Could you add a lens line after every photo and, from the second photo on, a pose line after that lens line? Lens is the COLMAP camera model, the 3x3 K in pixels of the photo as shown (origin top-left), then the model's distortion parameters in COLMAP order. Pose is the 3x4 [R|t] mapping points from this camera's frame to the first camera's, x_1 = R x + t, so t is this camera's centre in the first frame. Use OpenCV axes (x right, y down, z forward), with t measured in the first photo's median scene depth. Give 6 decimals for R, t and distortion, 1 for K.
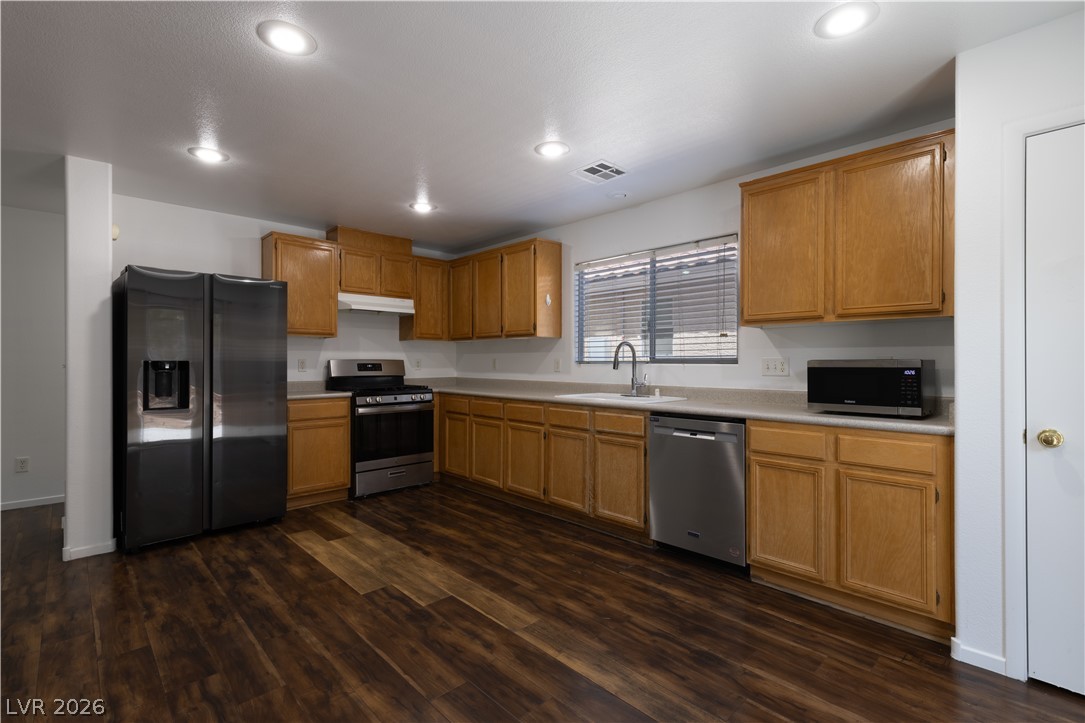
lens RADIAL K [[484.5, 0, 555.0], [0, 484.5, 364.8], [0, 0, 1]] dist [-0.001078, 0.000872]
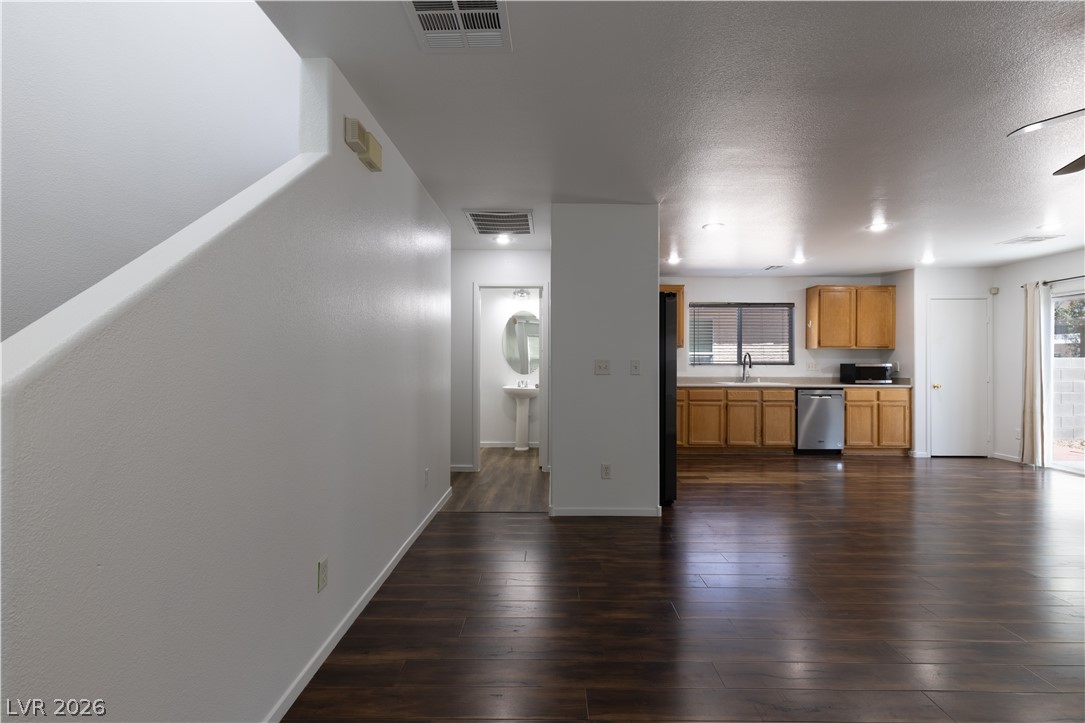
lens RADIAL K [[484.5, 0, 541.1], [0, 484.5, 364.7], [0, 0, 1]] dist [-0.001078, 0.000872]
pose [[0.723212, 0.000204, 0.690626, -1.989407], [0.002703, 0.999991, -0.003126, -0.000526], [-0.690621, 0.004128, 0.723205, 0.245587]]
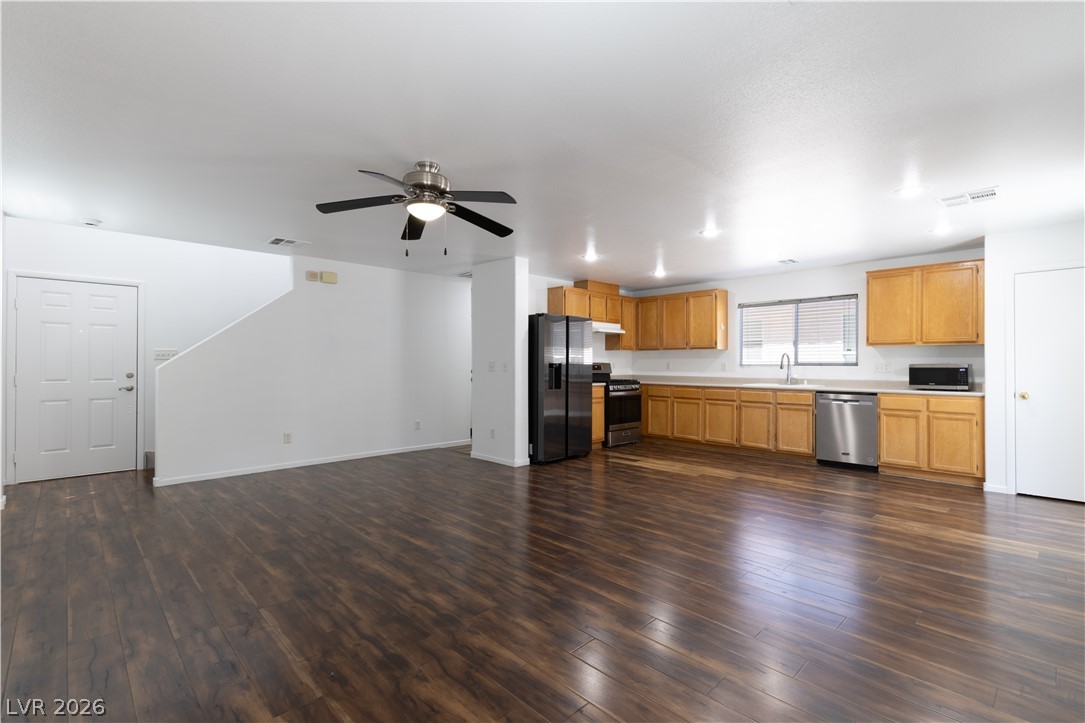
lens RADIAL K [[484.5, 0, 548.8], [0, 484.5, 364.8], [0, 0, 1]] dist [-0.001078, 0.000872]
pose [[0.999992, 0.003141, -0.002312, -0.816644], [-0.003155, 0.999979, -0.005703, 0.008158], [0.002294, 0.005710, 0.999981, -0.861044]]
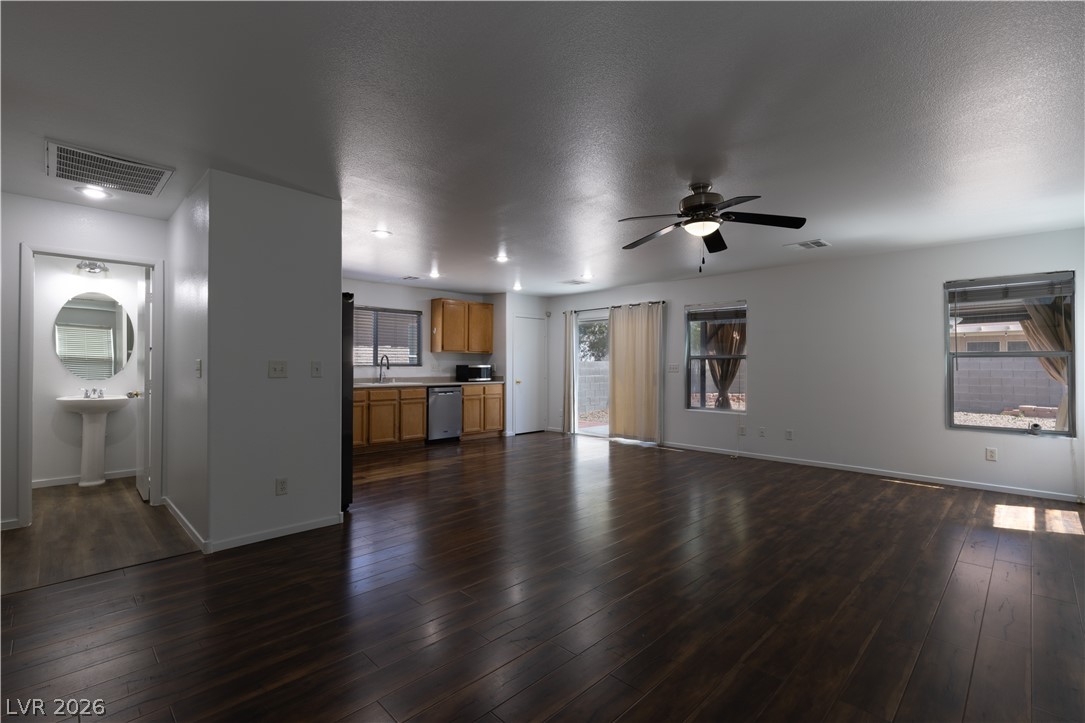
lens RADIAL K [[484.5, 0, 536.8], [0, 484.5, 360.3], [0, 0, 1]] dist [-0.001078, 0.000872]
pose [[0.012628, 0.011231, 0.999857, -2.108731], [0.005929, 0.999919, -0.011306, -0.001407], [-0.999903, 0.006071, 0.012560, 0.427089]]
